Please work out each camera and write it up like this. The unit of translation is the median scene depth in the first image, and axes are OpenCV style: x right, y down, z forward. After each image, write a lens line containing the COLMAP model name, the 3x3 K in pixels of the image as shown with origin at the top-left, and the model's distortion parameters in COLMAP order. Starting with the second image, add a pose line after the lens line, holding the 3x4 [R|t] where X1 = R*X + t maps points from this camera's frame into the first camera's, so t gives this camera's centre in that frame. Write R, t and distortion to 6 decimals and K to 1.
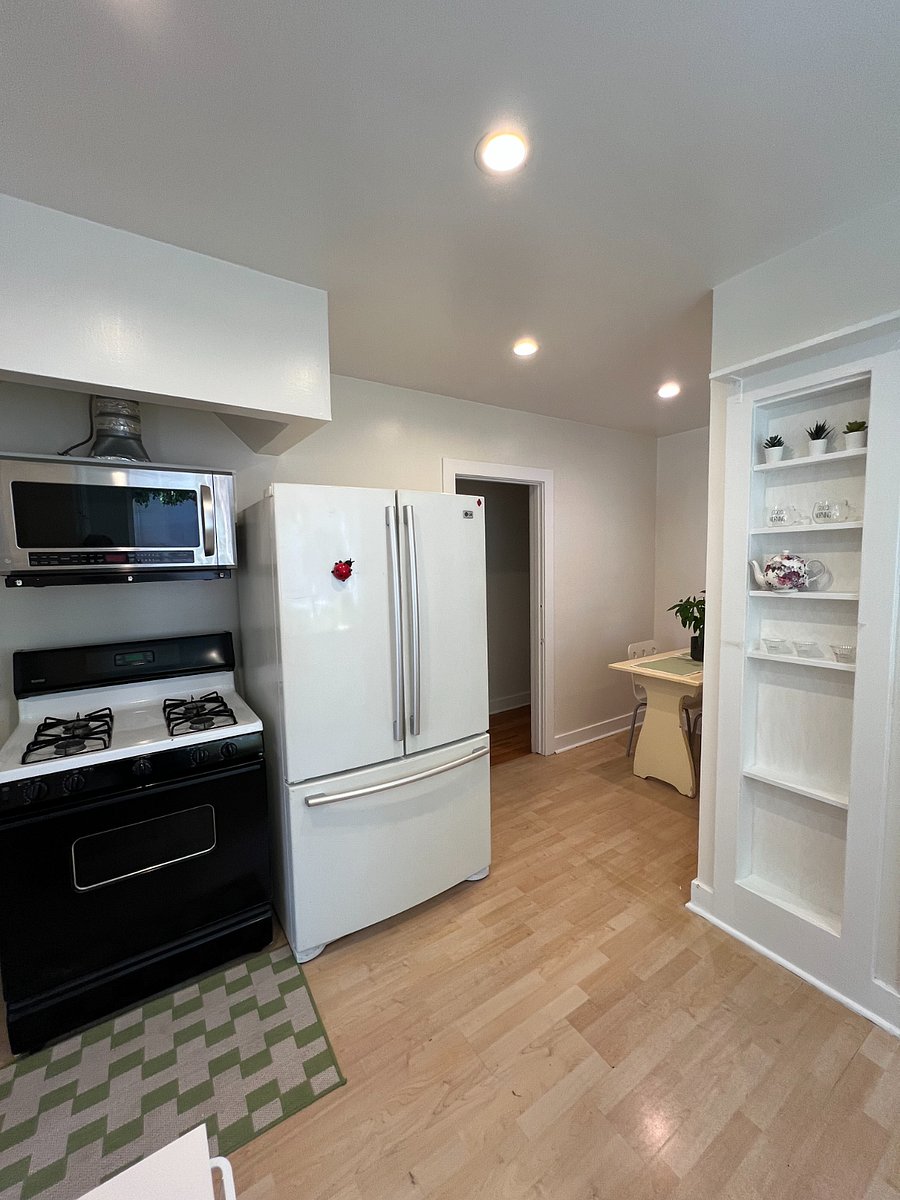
lens RADIAL K [[483.3, 0, 448.1], [0, 483.3, 600.8], [0, 0, 1]] dist [-0.000586, 0.000508]
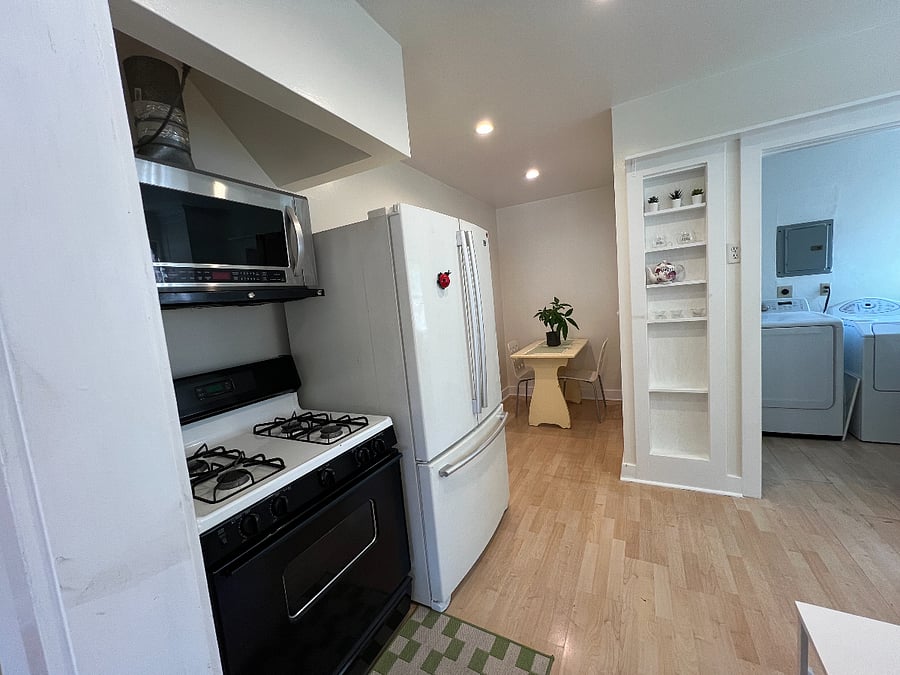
lens RADIAL K [[362.4, 0, 450.5], [0, 362.4, 338.5], [0, 0, 1]] dist [-0.000586, 0.000508]
pose [[0.875620, -0.107651, 0.470852, -0.663152], [0.111224, 0.993587, 0.020326, 0.068504], [-0.470021, 0.034572, 0.881978, 0.188274]]
